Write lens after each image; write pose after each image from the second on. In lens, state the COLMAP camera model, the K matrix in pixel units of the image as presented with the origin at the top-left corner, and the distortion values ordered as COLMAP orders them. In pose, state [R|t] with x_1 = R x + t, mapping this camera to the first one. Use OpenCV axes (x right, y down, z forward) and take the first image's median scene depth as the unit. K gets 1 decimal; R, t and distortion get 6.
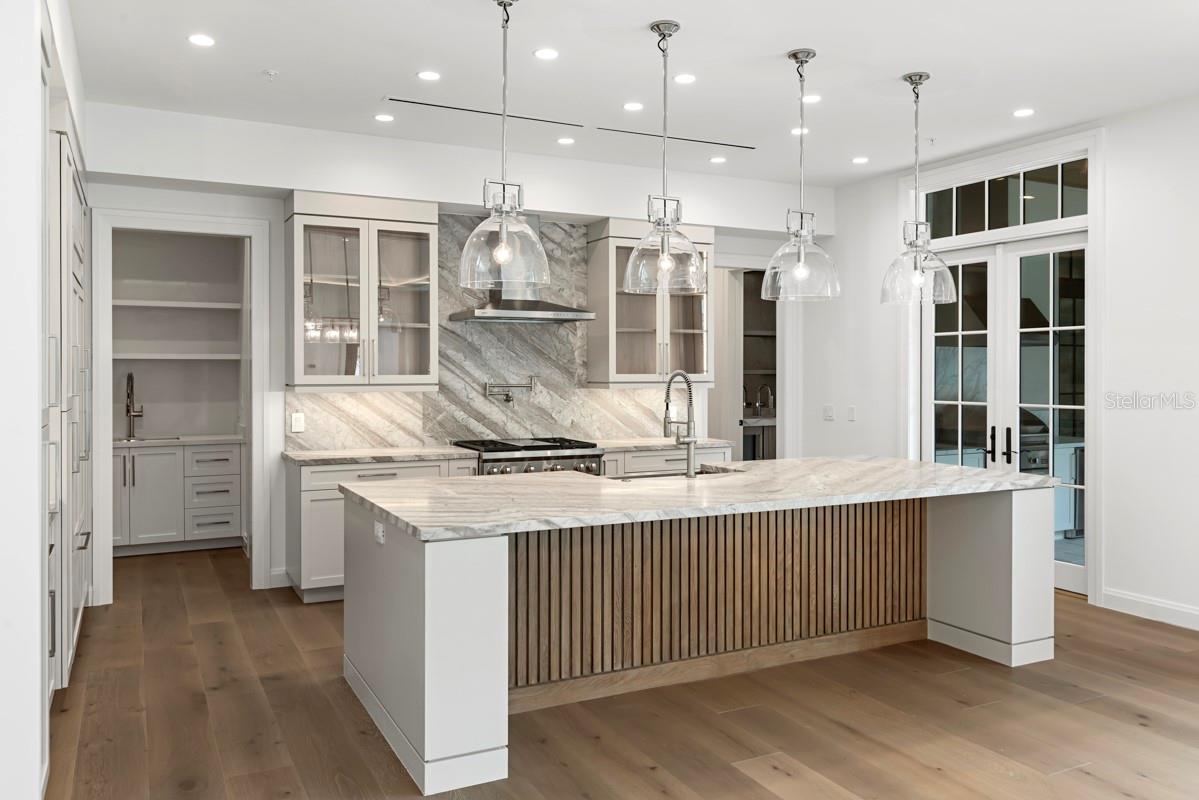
lens RADIAL K [[911.1, 0, 598.6], [0, 911.1, 386.0], [0, 0, 1]] dist [0.017810, -0.010022]
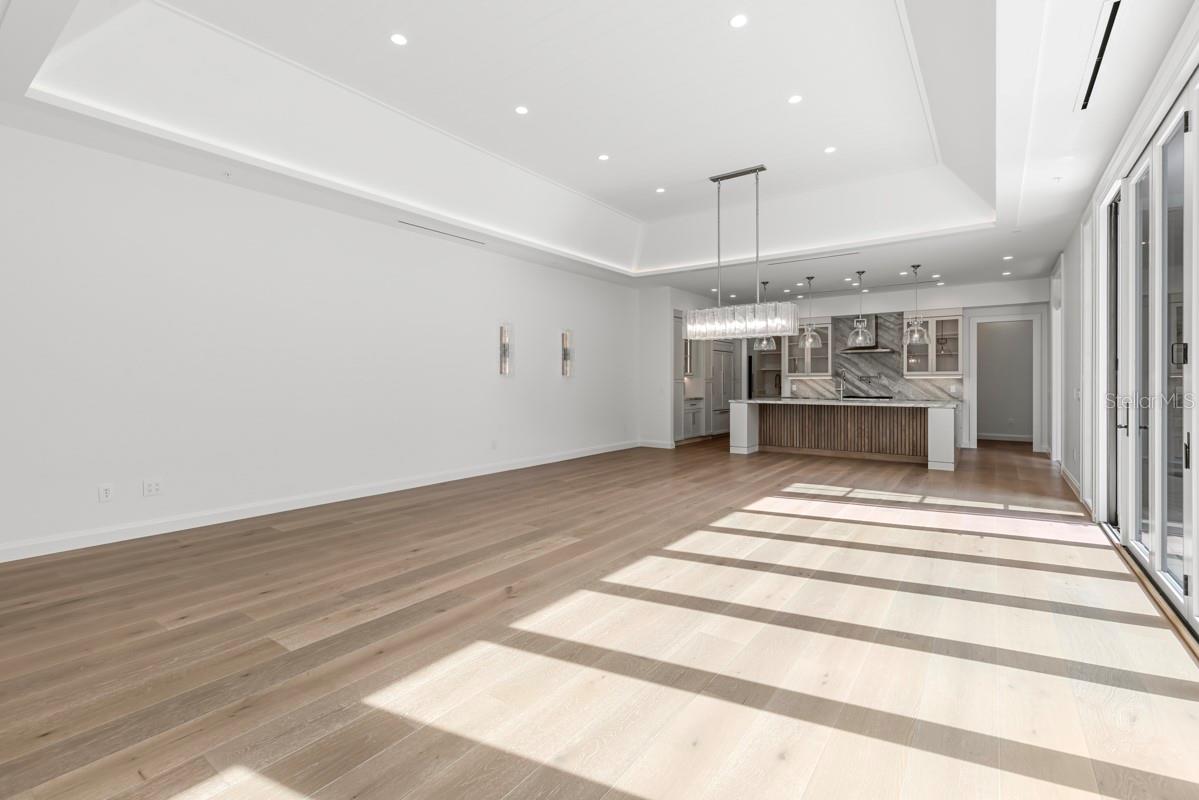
lens RADIAL K [[533.9, 0, 595.6], [0, 533.9, 383.7], [0, 0, 1]] dist [0.000842, 0.000314]
pose [[0.443208, 0.003869, -0.896410, 1.034326], [-0.016743, 0.999852, -0.003963, 0.042977], [0.896262, 0.016765, 0.443208, -0.480539]]
